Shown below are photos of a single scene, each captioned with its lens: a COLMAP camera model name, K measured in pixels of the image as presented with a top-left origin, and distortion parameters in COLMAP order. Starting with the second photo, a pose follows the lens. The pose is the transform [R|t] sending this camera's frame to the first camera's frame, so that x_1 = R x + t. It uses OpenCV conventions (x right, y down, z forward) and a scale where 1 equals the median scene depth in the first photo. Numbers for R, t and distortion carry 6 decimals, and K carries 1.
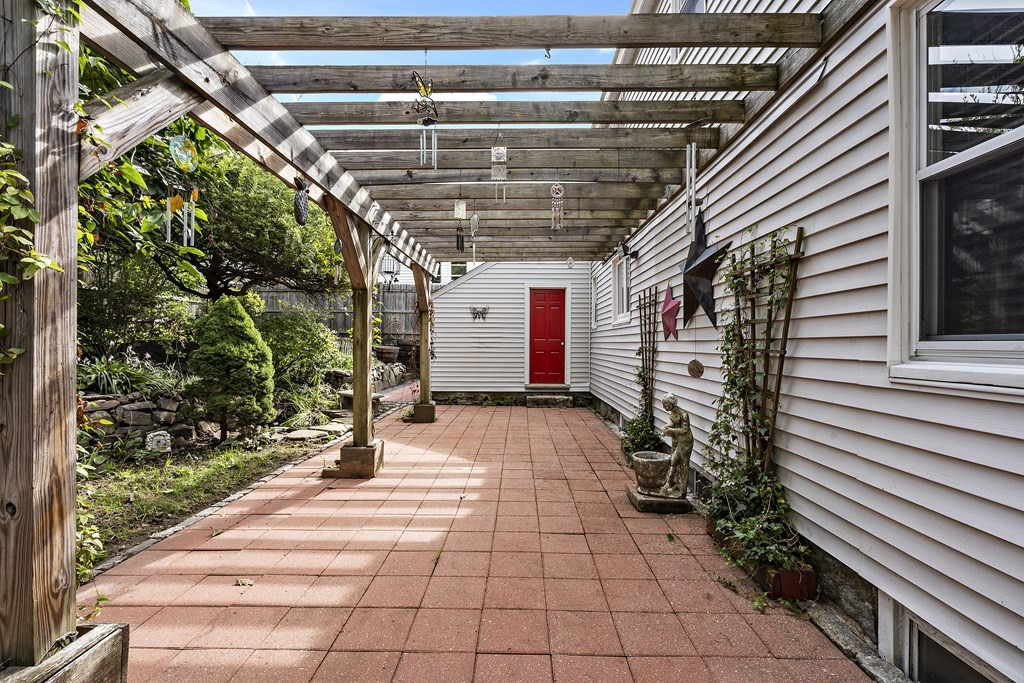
lens RADIAL K [[458.3, 0, 510.6], [0, 458.3, 347.1], [0, 0, 1]] dist [-0.001635, -0.000032]
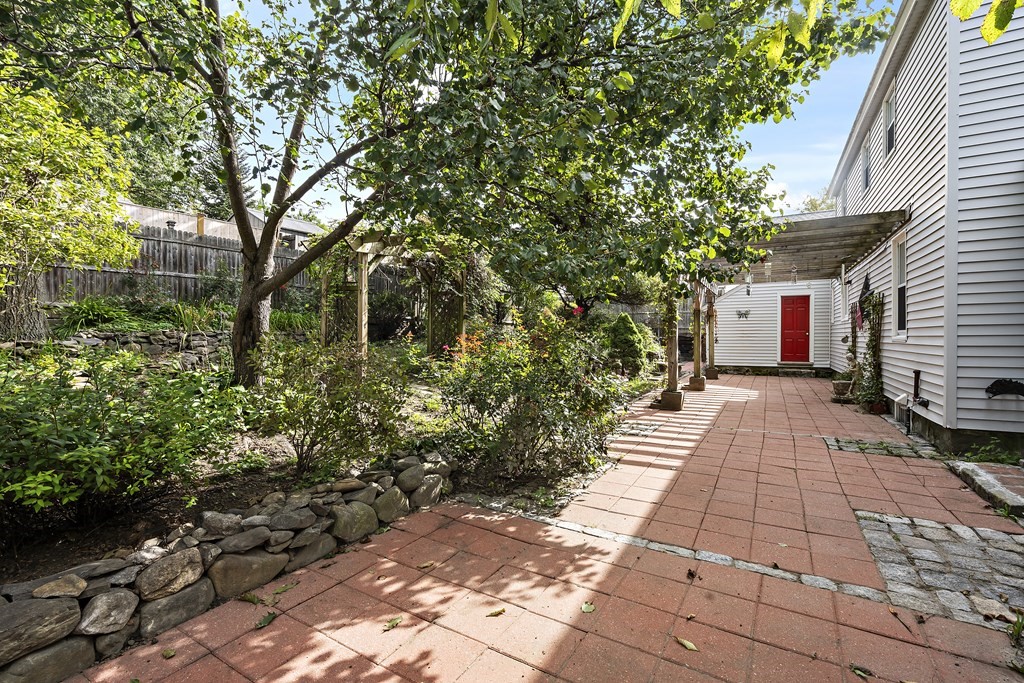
lens RADIAL K [[471.9, 0, 510.0], [0, 471.9, 342.8], [0, 0, 1]] dist [-0.003268, 0.000154]
pose [[0.886300, -0.000816, -0.463111, -0.050938], [0.002976, 0.999988, 0.003935, 0.021597], [0.463102, -0.004866, 0.886291, -1.311892]]
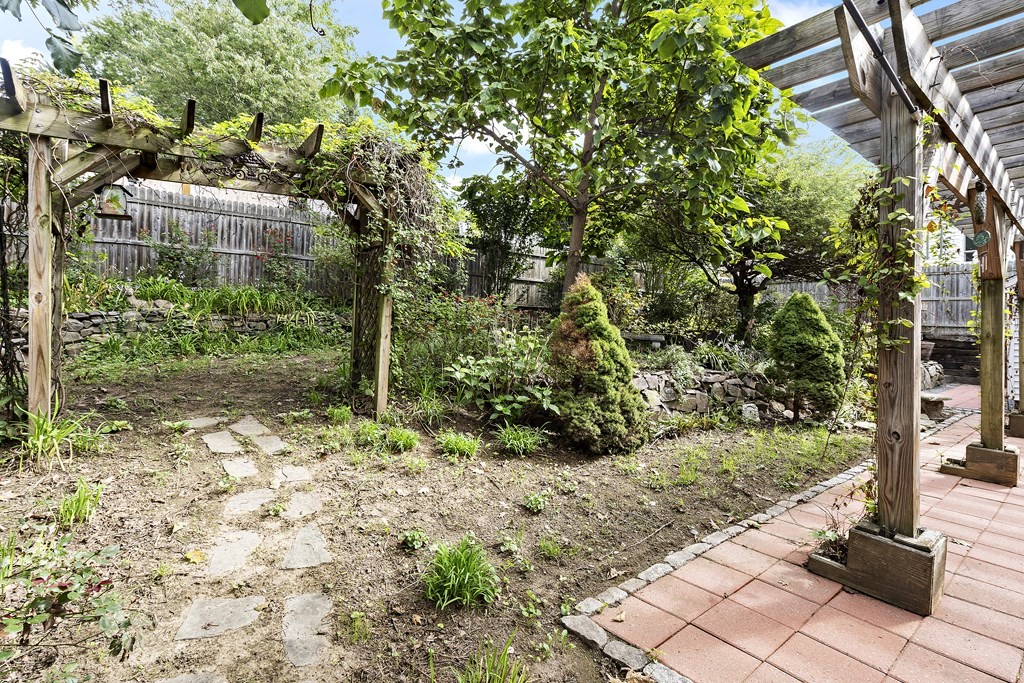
lens RADIAL K [[466.7, 0, 513.0], [0, 466.7, 327.5], [0, 0, 1]] dist [-0.002385, -0.000029]
pose [[0.629986, 0.008921, -0.776555, -0.177212], [-0.027301, 0.999570, -0.010666, 0.007156], [0.776126, 0.027920, 0.629959, -0.287706]]
